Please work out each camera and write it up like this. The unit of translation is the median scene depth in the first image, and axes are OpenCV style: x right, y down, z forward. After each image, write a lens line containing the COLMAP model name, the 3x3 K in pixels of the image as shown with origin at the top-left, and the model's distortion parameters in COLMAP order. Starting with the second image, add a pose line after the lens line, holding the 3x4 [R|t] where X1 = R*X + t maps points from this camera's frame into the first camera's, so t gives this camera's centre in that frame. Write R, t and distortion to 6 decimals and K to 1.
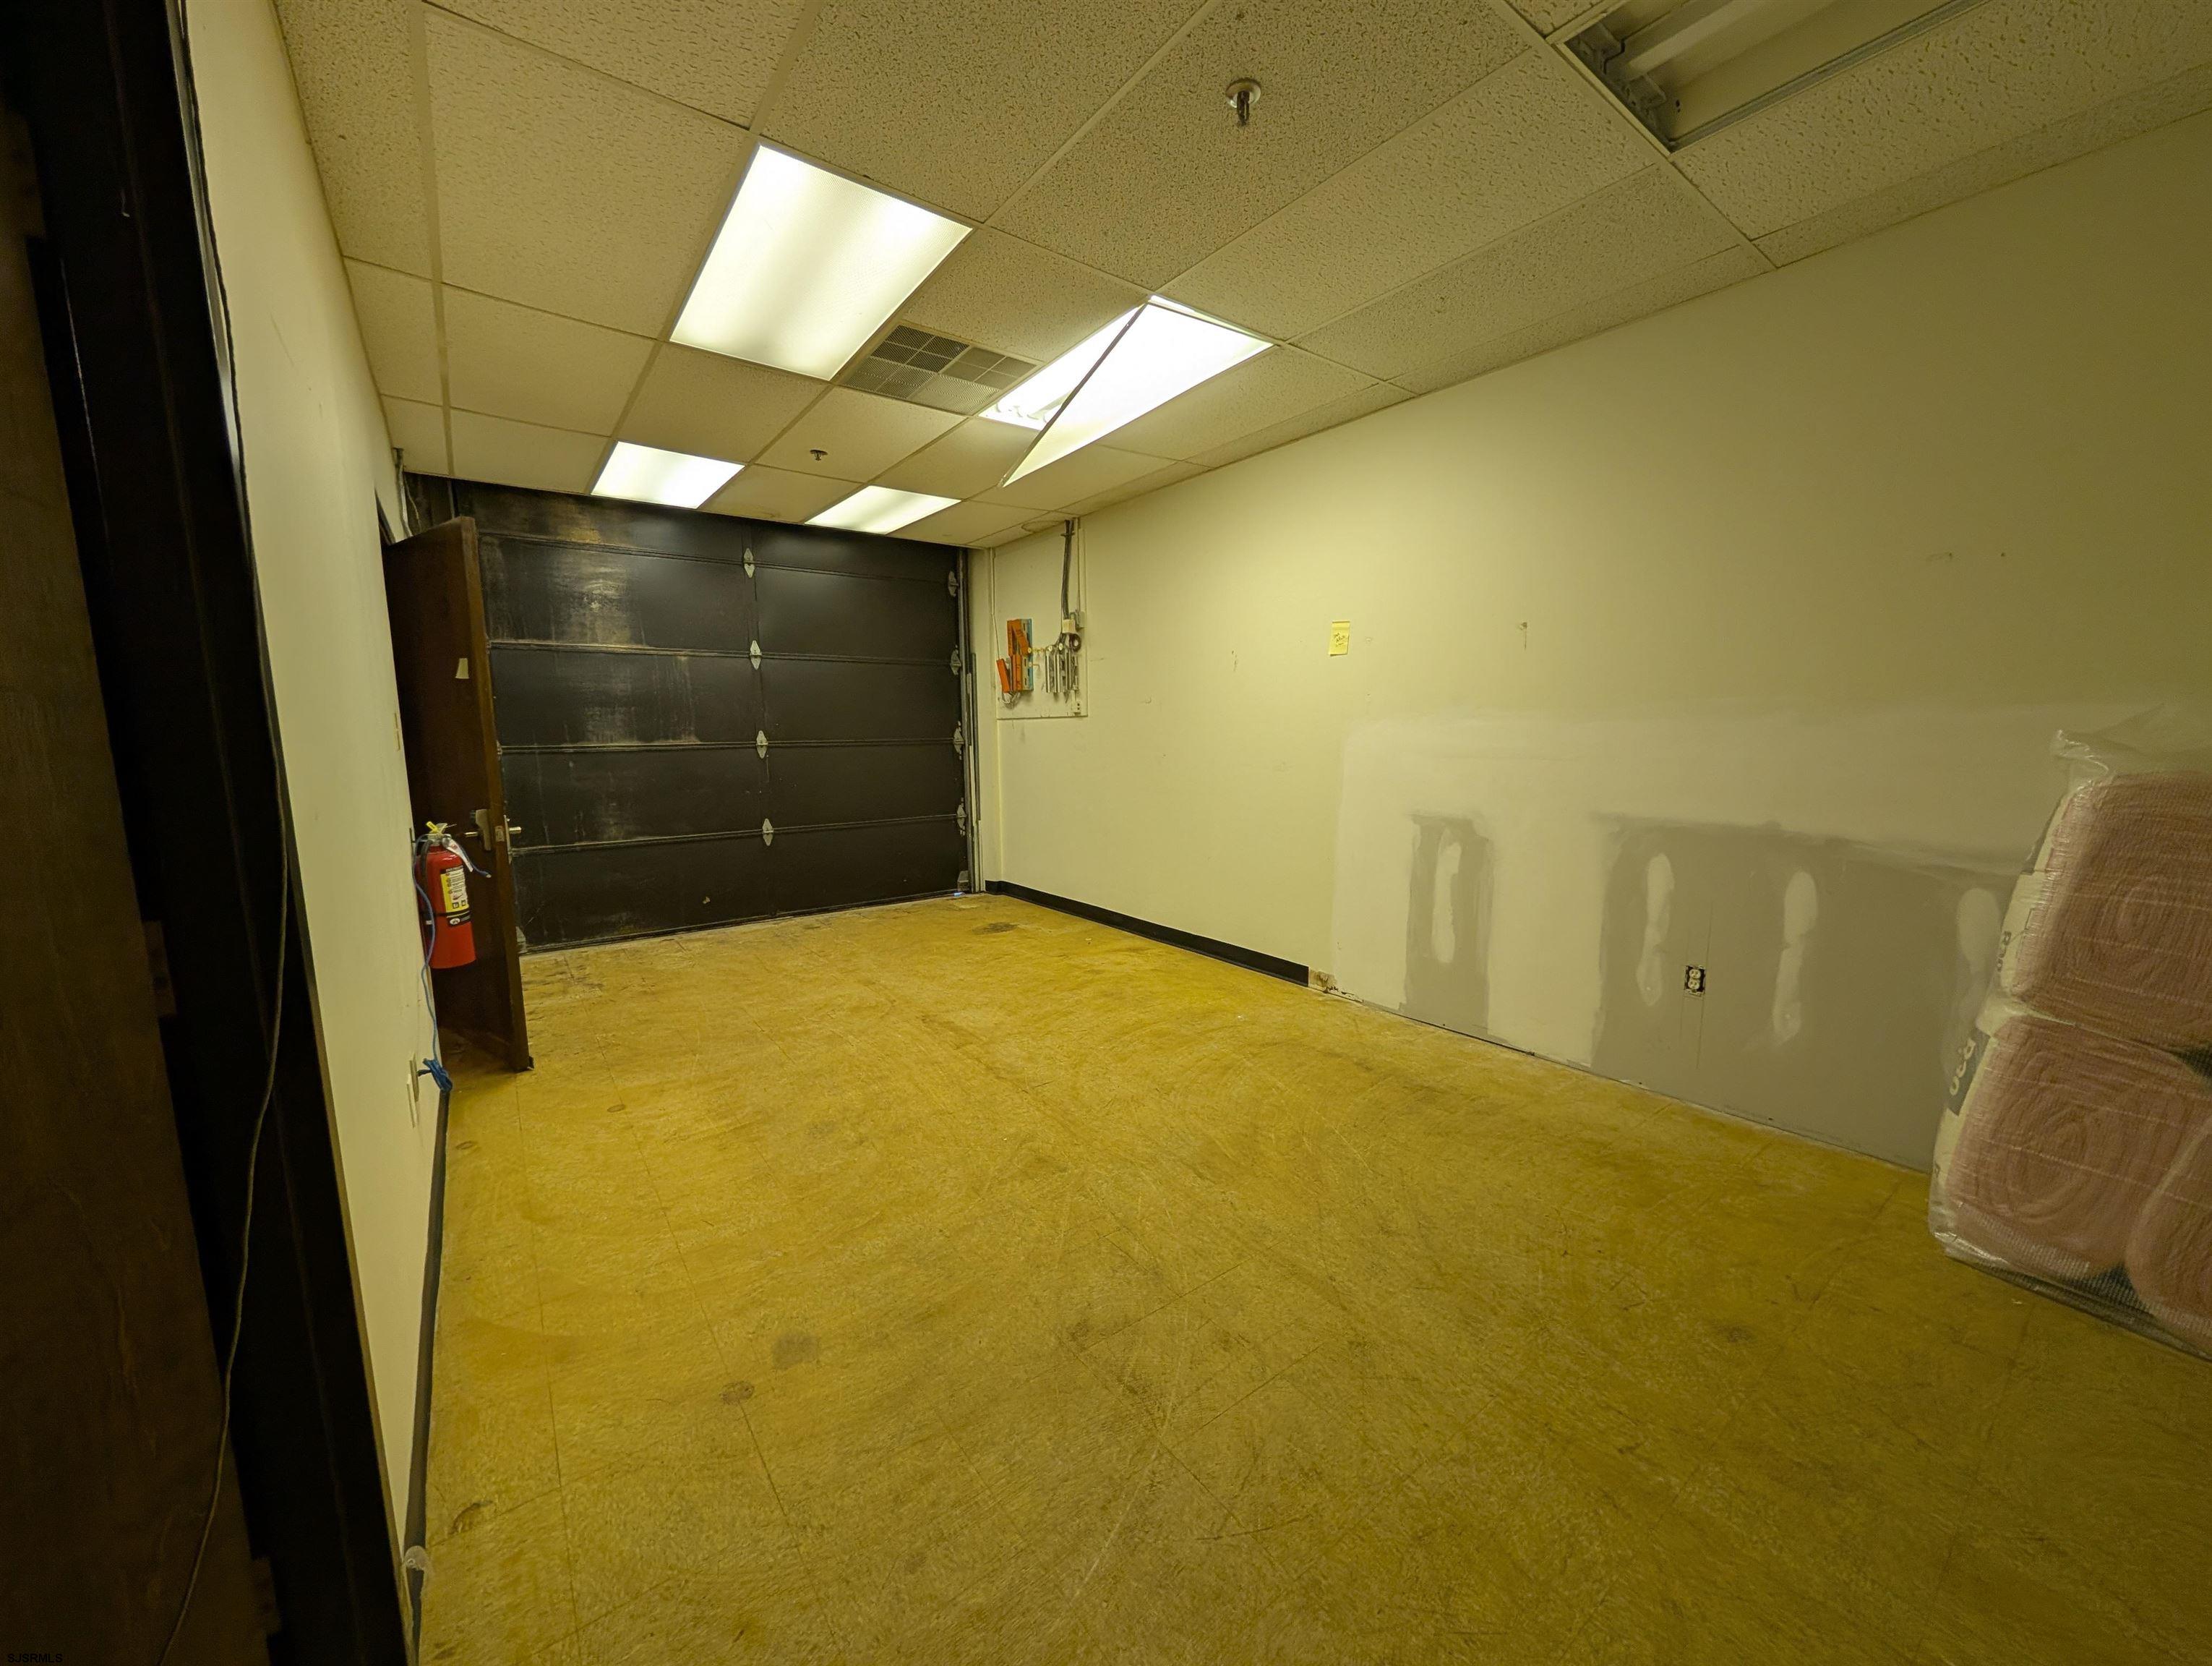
lens RADIAL K [[836.2, 0, 1113.4], [0, 836.2, 840.2], [0, 0, 1]] dist [0.000258, -0.000316]
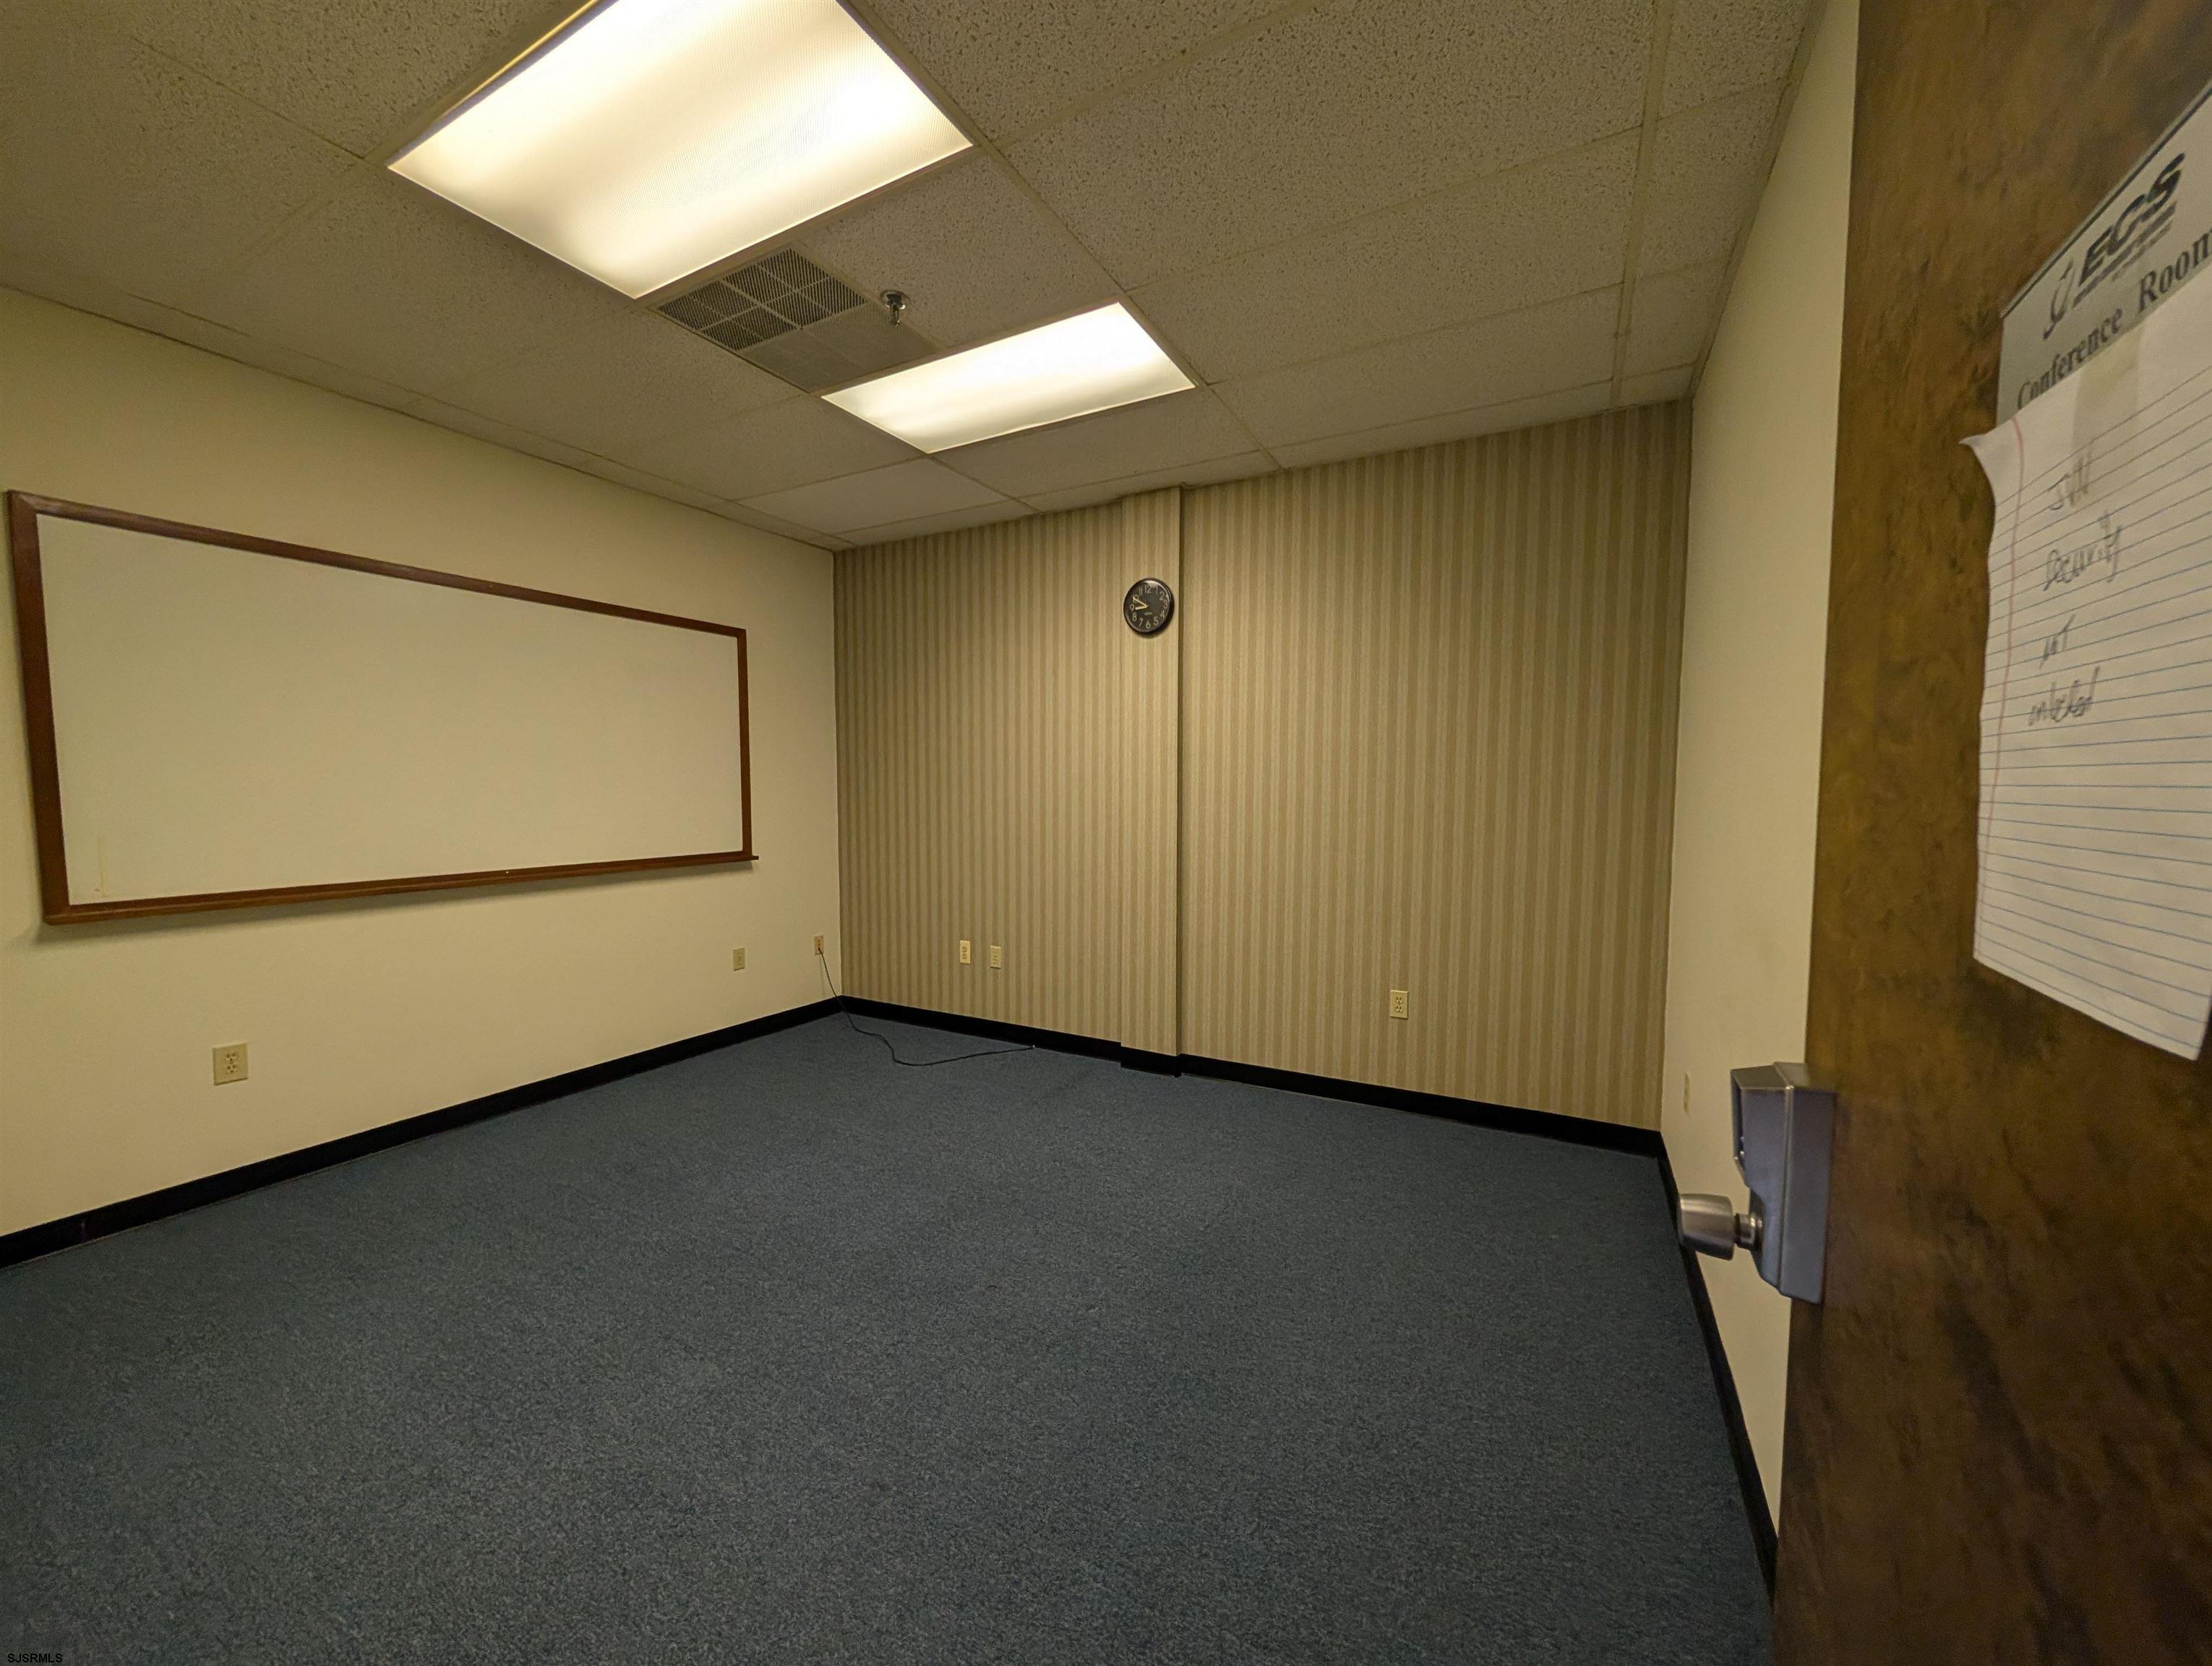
lens RADIAL K [[836.2, 0, 1143.8], [0, 836.2, 842.2], [0, 0, 1]] dist [0.000258, -0.000316]
pose [[0.905601, -0.019477, 0.423684, -0.217093], [0.047362, 0.997341, -0.055386, -0.041546], [-0.421479, 0.070224, 0.904115, 0.194730]]
